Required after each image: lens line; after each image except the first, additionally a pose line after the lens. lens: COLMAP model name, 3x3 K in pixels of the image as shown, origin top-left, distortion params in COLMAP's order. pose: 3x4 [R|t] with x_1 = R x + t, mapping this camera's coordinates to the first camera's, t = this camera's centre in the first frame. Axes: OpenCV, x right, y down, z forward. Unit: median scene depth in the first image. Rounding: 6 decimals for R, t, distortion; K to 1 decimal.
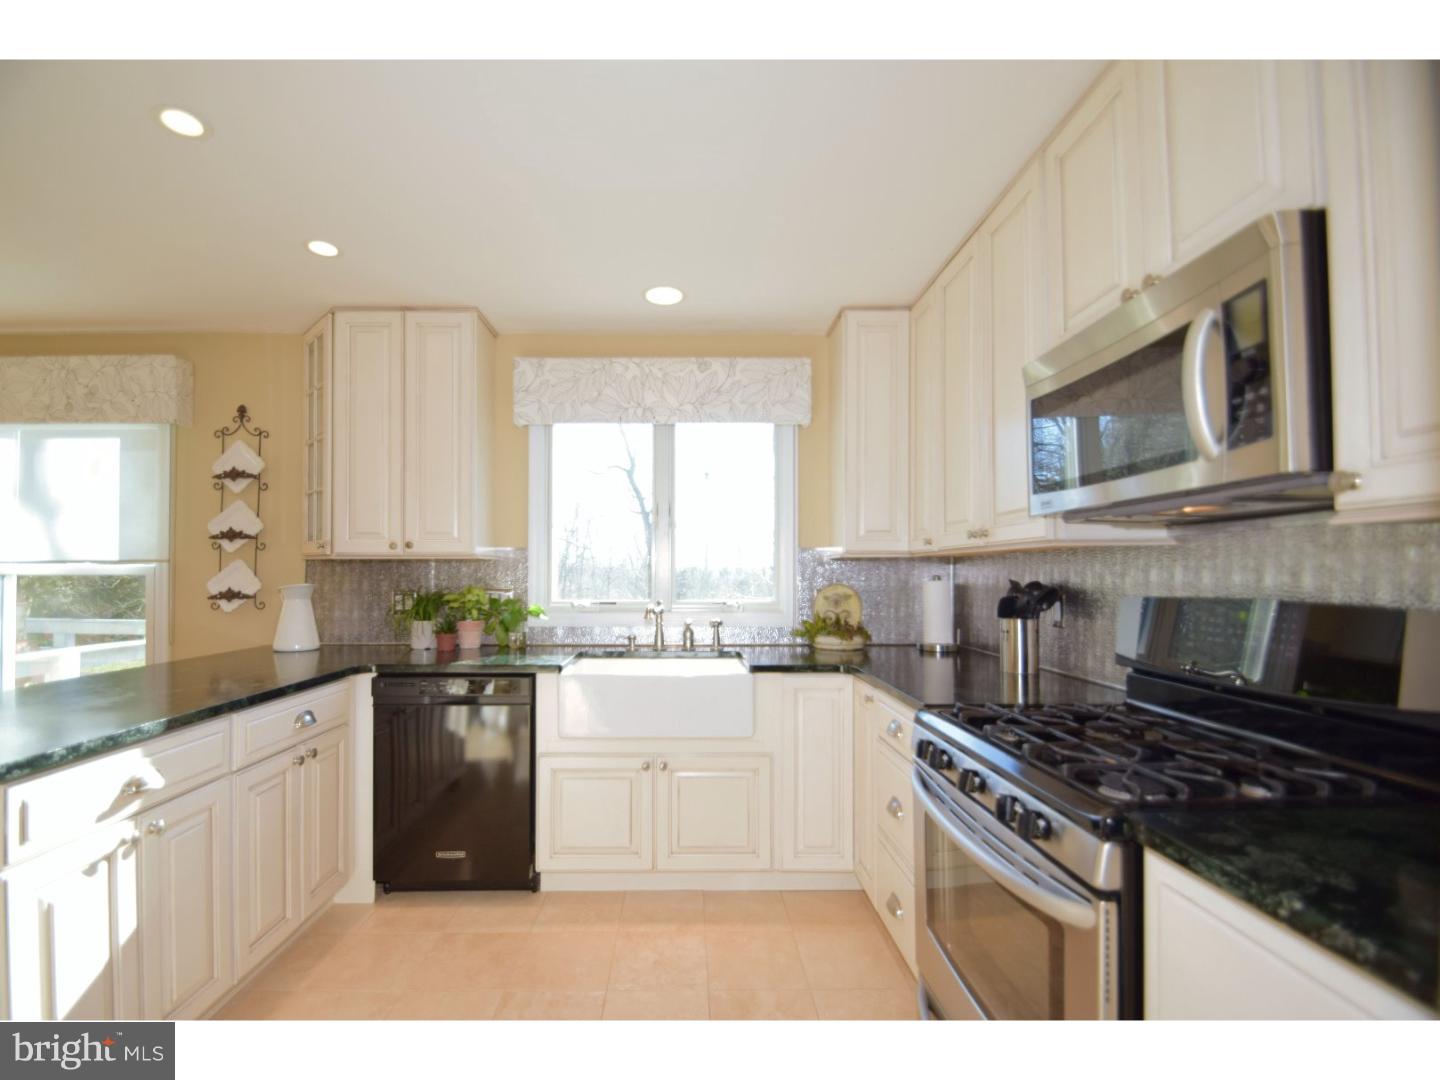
lens RADIAL K [[654.7, 0, 721.4], [0, 654.7, 548.7], [0, 0, 1]] dist [-0.010950, -0.001258]
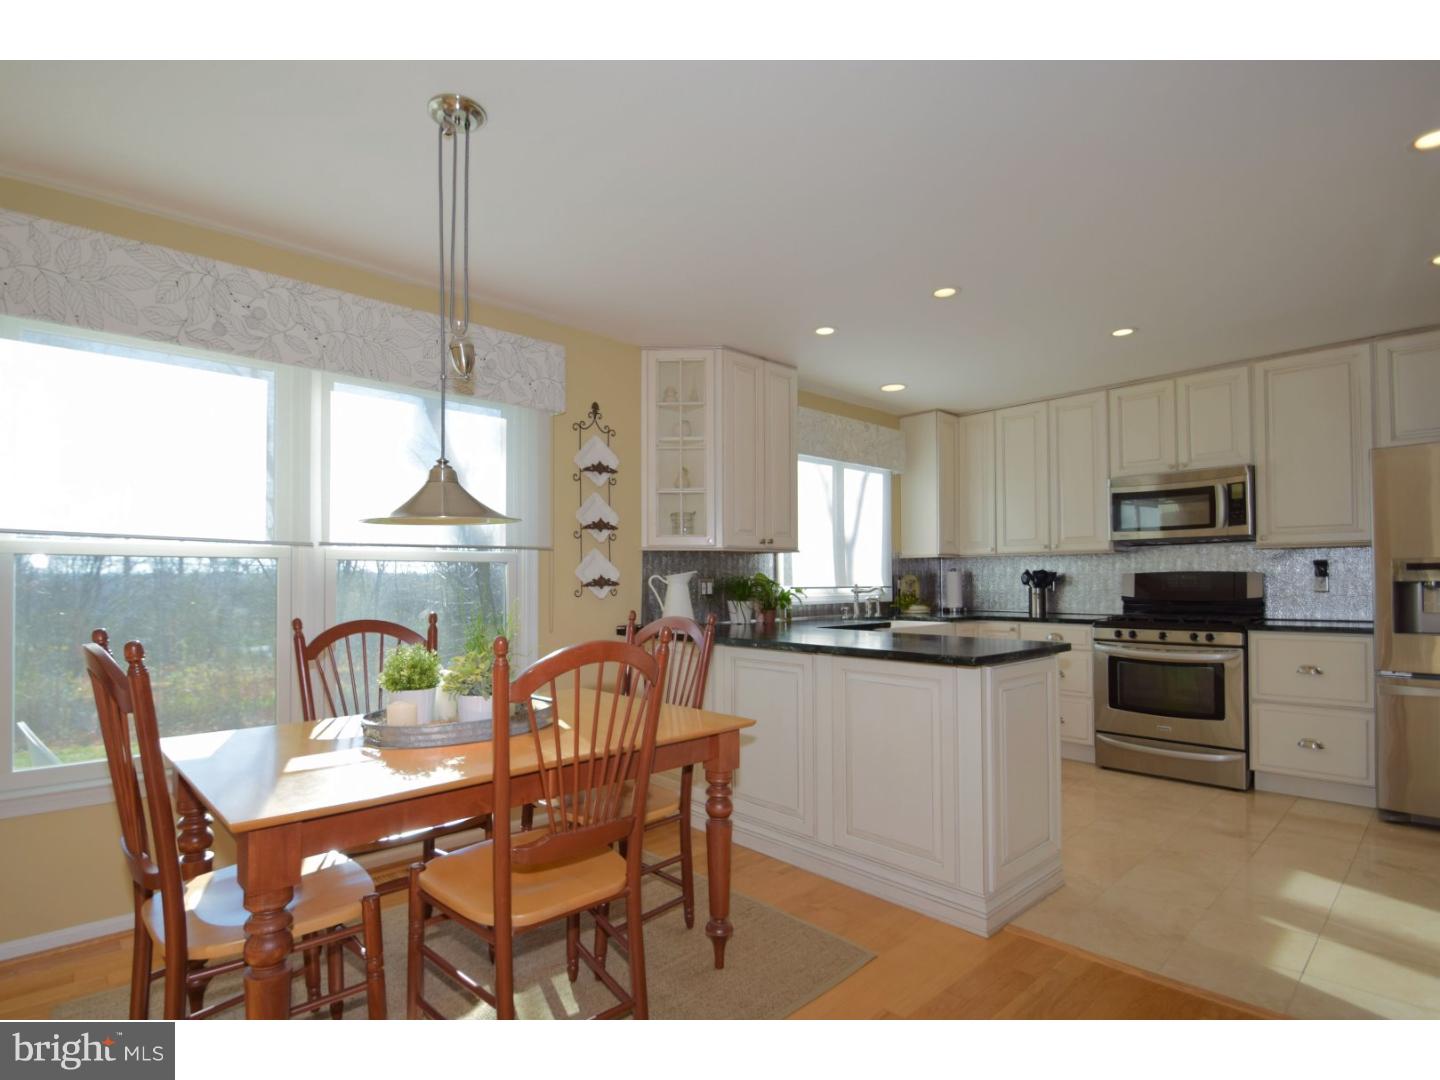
lens RADIAL K [[685.6, 0, 732.3], [0, 685.6, 561.8], [0, 0, 1]] dist [-0.020603, -0.007281]
pose [[0.751975, 0.012925, 0.659064, -1.304394], [-0.019908, 0.999797, 0.003108, 0.029374], [-0.658890, -0.015458, 0.752080, 0.018578]]
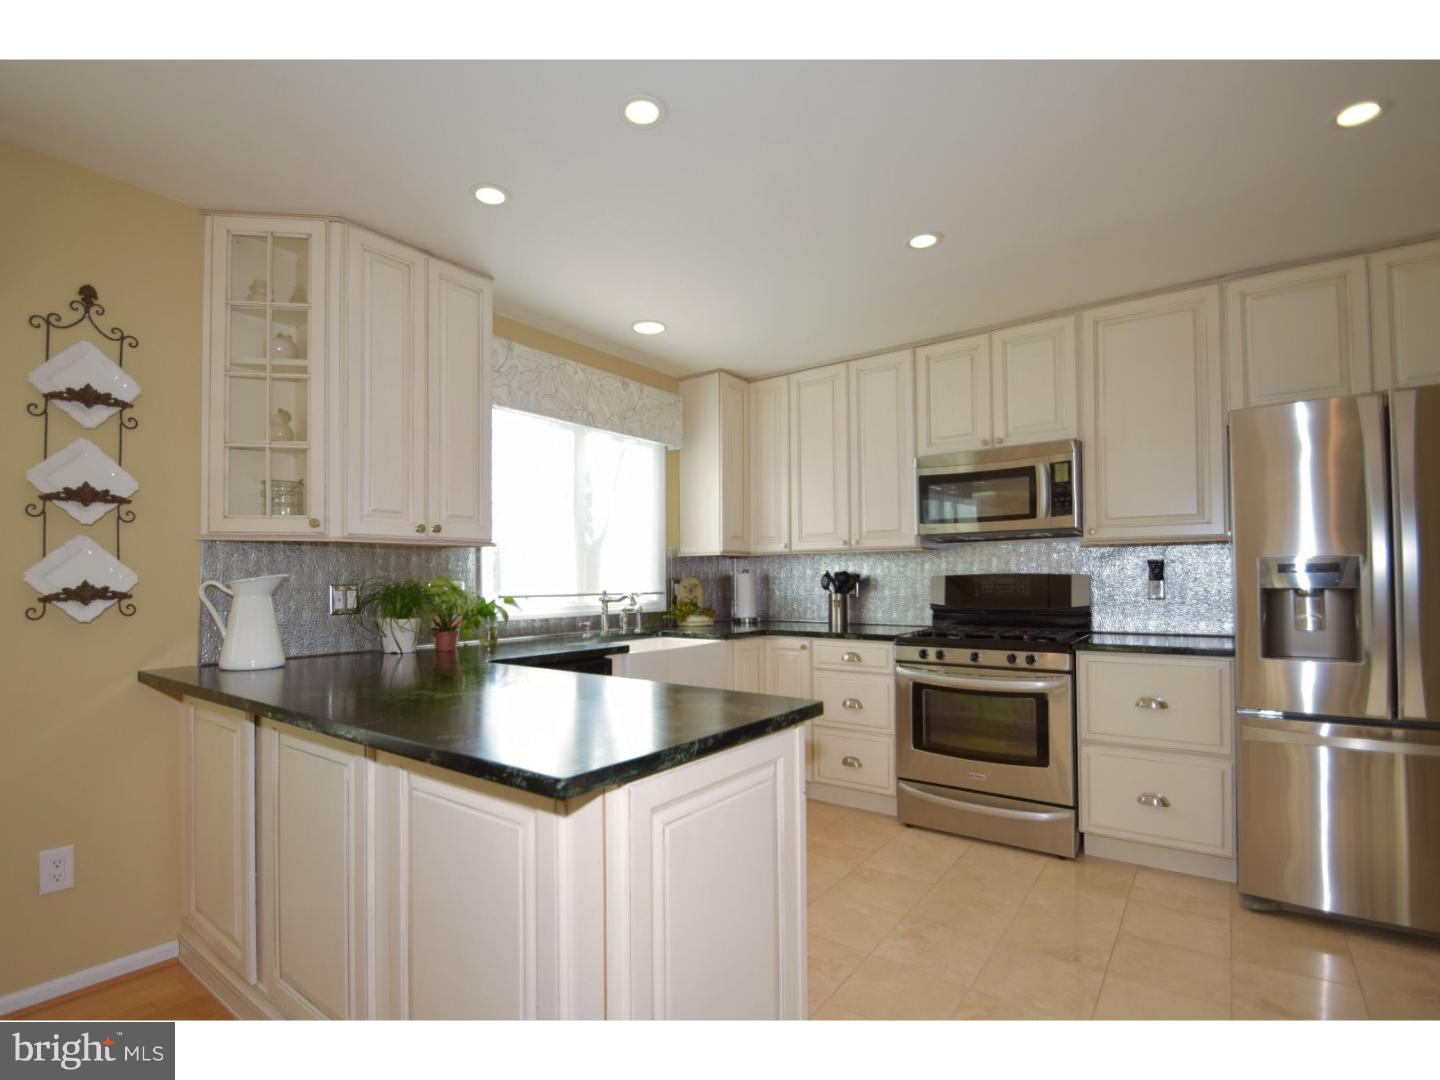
lens RADIAL K [[685.6, 0, 733.9], [0, 685.6, 558.7], [0, 0, 1]] dist [-0.020603, -0.007281]
pose [[0.591837, 0.018894, 0.805836, -0.882608], [-0.022857, 0.999717, -0.006653, 0.028081], [-0.805734, -0.014481, 0.592101, 0.134966]]
